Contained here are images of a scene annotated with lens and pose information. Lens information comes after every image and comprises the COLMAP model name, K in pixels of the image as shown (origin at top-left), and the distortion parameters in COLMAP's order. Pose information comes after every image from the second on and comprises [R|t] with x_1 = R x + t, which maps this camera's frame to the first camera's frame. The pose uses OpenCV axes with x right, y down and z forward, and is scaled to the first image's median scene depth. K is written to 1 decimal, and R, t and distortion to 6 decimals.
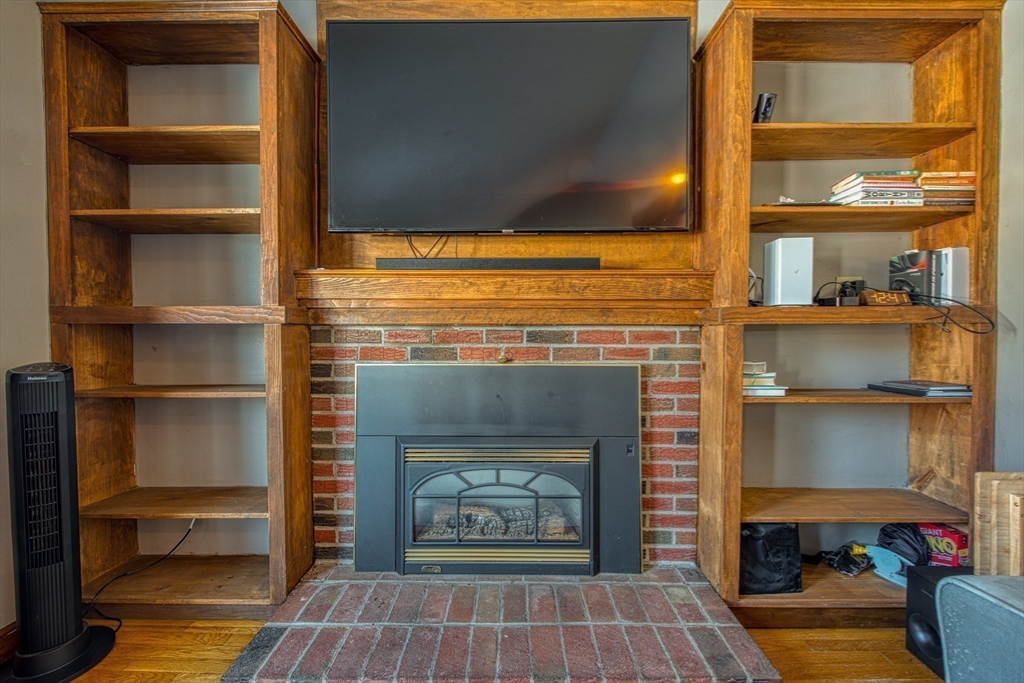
lens RADIAL K [[401.4, 0, 511.9], [0, 401.4, 344.4], [0, 0, 1]] dist [-0.000771, -0.000239]
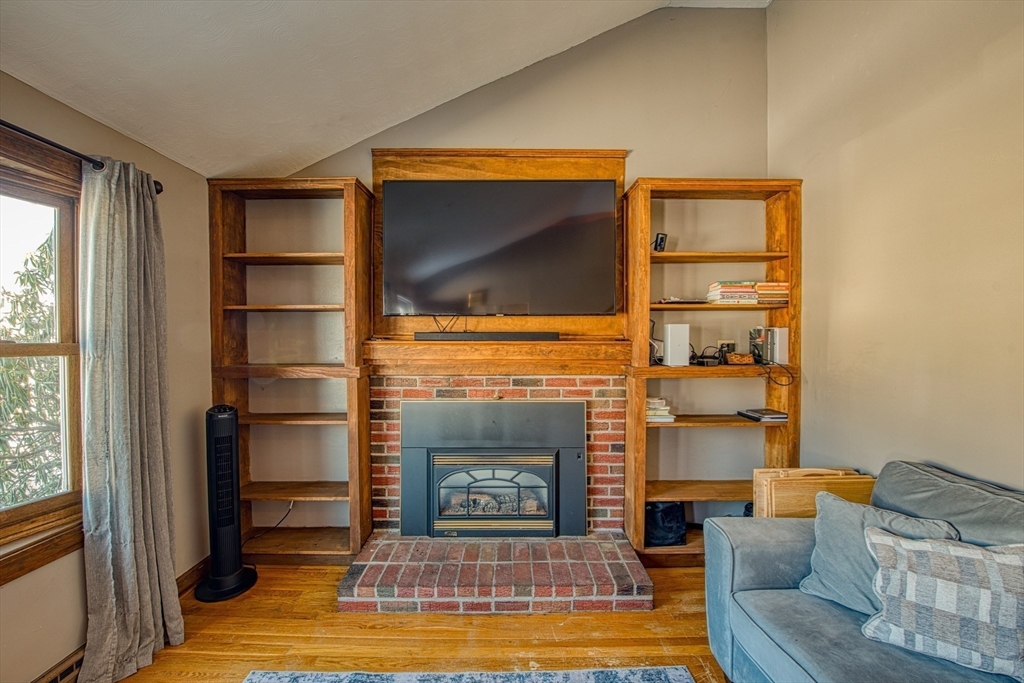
lens RADIAL K [[405.2, 0, 511.6], [0, 405.2, 343.9], [0, 0, 1]] dist [-0.019742, -0.000886]
pose [[0.999944, -0.001675, 0.010429, 0.018887], [0.001678, 0.999999, -0.000224, -0.170074], [-0.010429, 0.000241, 0.999946, -0.554872]]
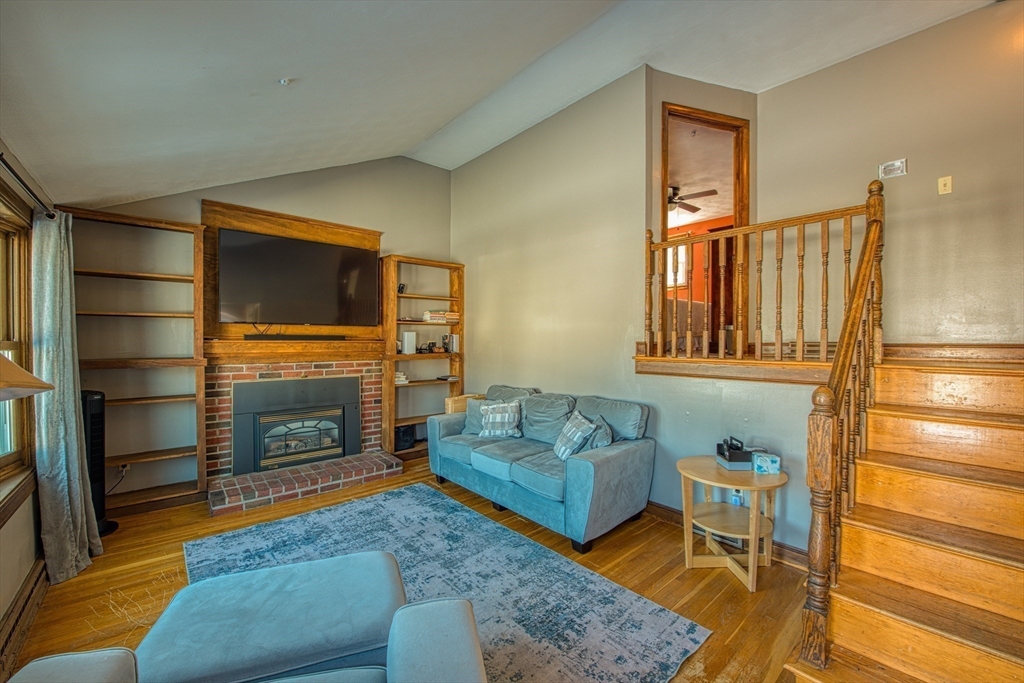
lens RADIAL K [[405.2, 0, 511.6], [0, 405.2, 343.9], [0, 0, 1]] dist [-0.019742, -0.000886]
pose [[0.747360, -0.004302, 0.664406, -0.715659], [0.005557, 0.999985, 0.000224, -0.154806], [-0.664396, 0.003525, 0.747372, -1.687380]]
